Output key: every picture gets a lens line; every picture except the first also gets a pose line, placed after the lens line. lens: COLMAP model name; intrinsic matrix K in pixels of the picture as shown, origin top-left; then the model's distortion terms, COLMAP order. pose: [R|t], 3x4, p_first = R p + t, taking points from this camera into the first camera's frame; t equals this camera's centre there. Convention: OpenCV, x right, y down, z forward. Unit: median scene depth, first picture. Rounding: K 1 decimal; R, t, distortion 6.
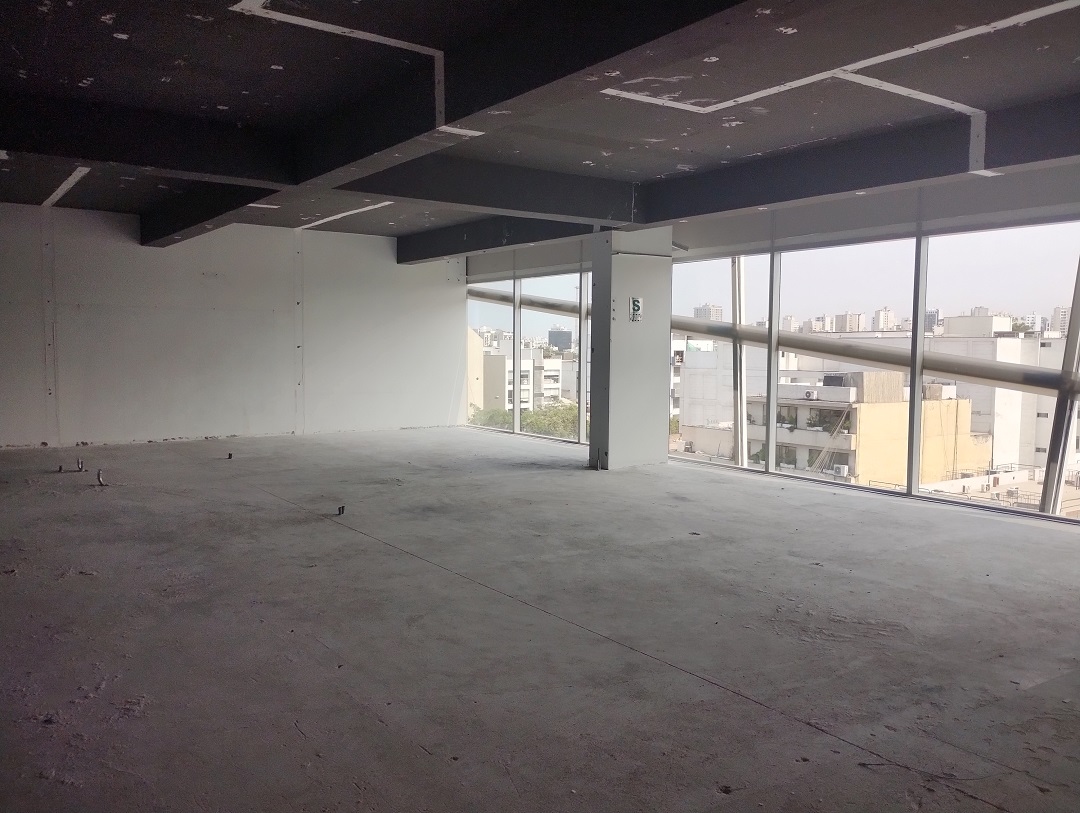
lens RADIAL K [[892.5, 0, 540.0], [0, 892.5, 406.5], [0, 0, 1]] dist [0.037652, -0.052729]
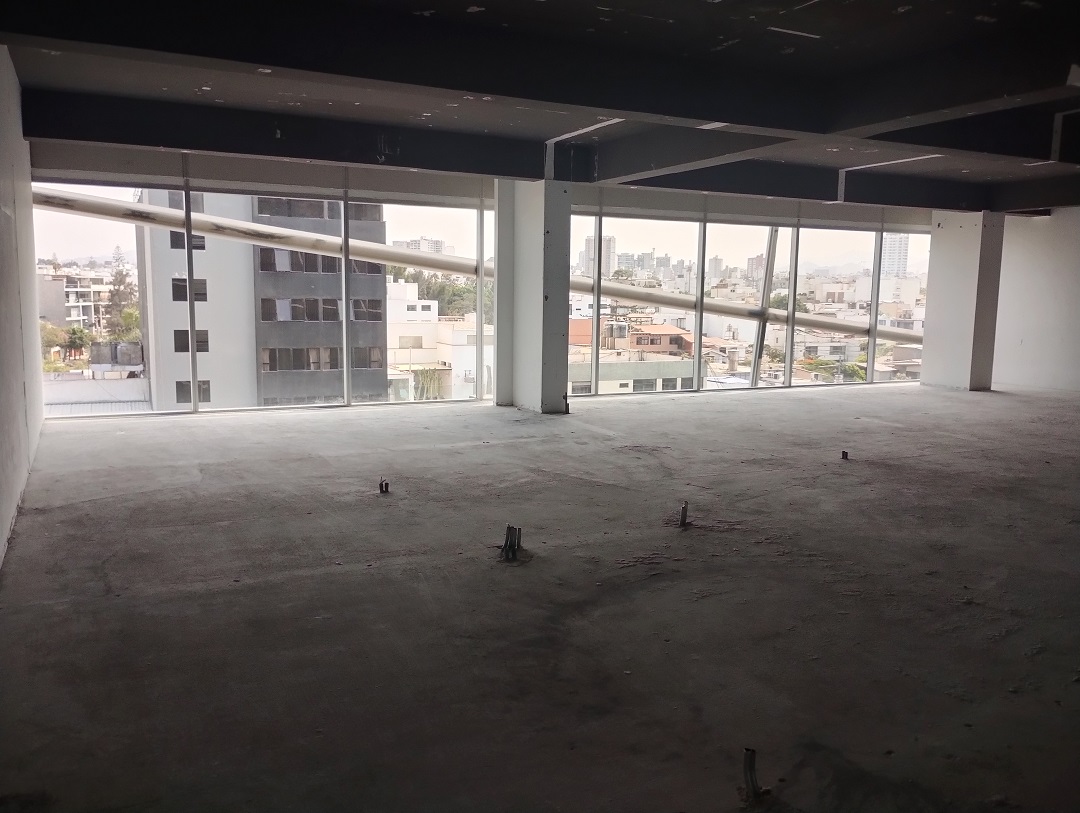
lens RADIAL K [[892.5, 0, 540.0], [0, 892.5, 406.5], [0, 0, 1]] dist [0.037652, -0.052729]
pose [[0.154598, -0.133230, 0.978953, -0.956658], [0.050370, 0.990640, 0.126866, -0.072512], [-0.986693, 0.029697, 0.159862, 0.869654]]
